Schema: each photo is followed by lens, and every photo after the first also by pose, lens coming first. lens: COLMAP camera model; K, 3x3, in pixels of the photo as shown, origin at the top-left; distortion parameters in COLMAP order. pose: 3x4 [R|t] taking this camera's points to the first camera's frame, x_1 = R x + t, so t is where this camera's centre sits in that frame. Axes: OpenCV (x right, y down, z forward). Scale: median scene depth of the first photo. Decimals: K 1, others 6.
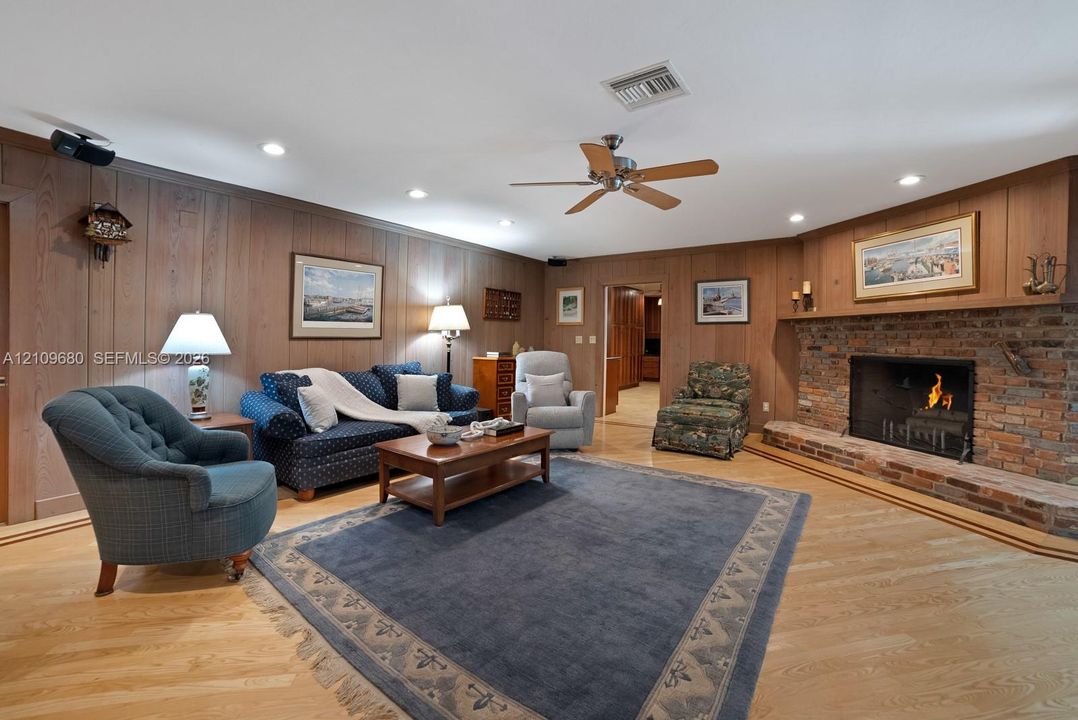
lens RADIAL K [[443.6, 0, 524.2], [0, 443.6, 347.2], [0, 0, 1]] dist [-0.091168, 0.033776]
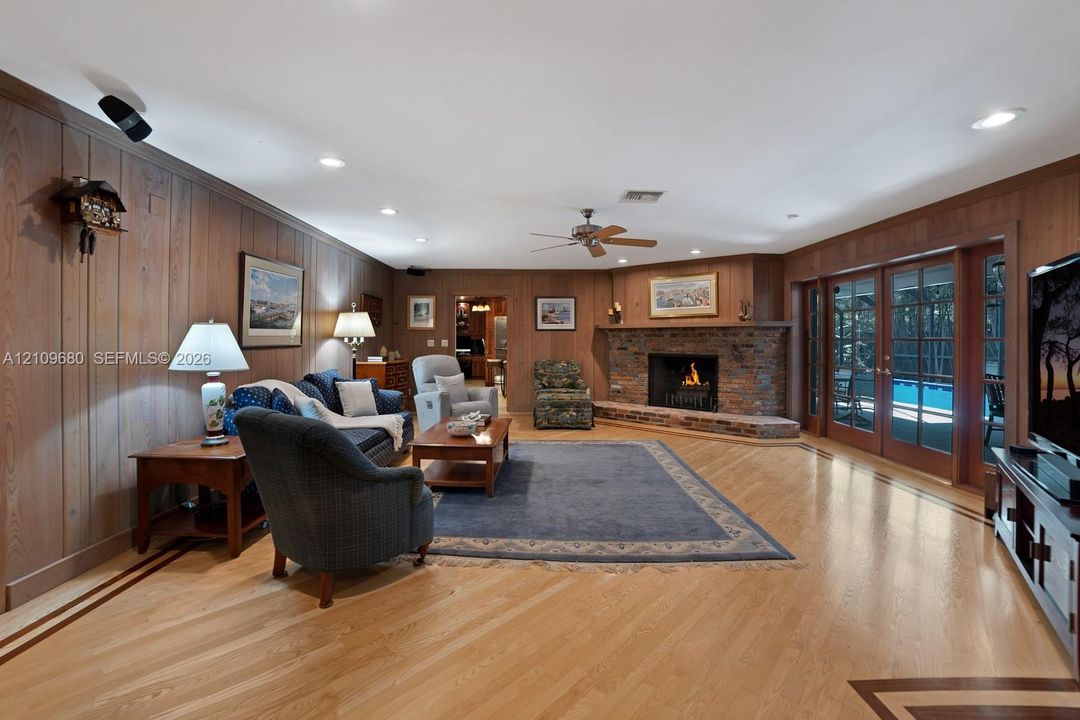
lens RADIAL K [[445.9, 0, 535.8], [0, 445.9, 342.5], [0, 0, 1]] dist [-0.053023, 0.019414]
pose [[0.814724, -0.008378, 0.579788, -0.553394], [0.012976, 0.999909, -0.003785, -0.020574], [-0.579703, 0.010607, 0.814759, -0.081498]]
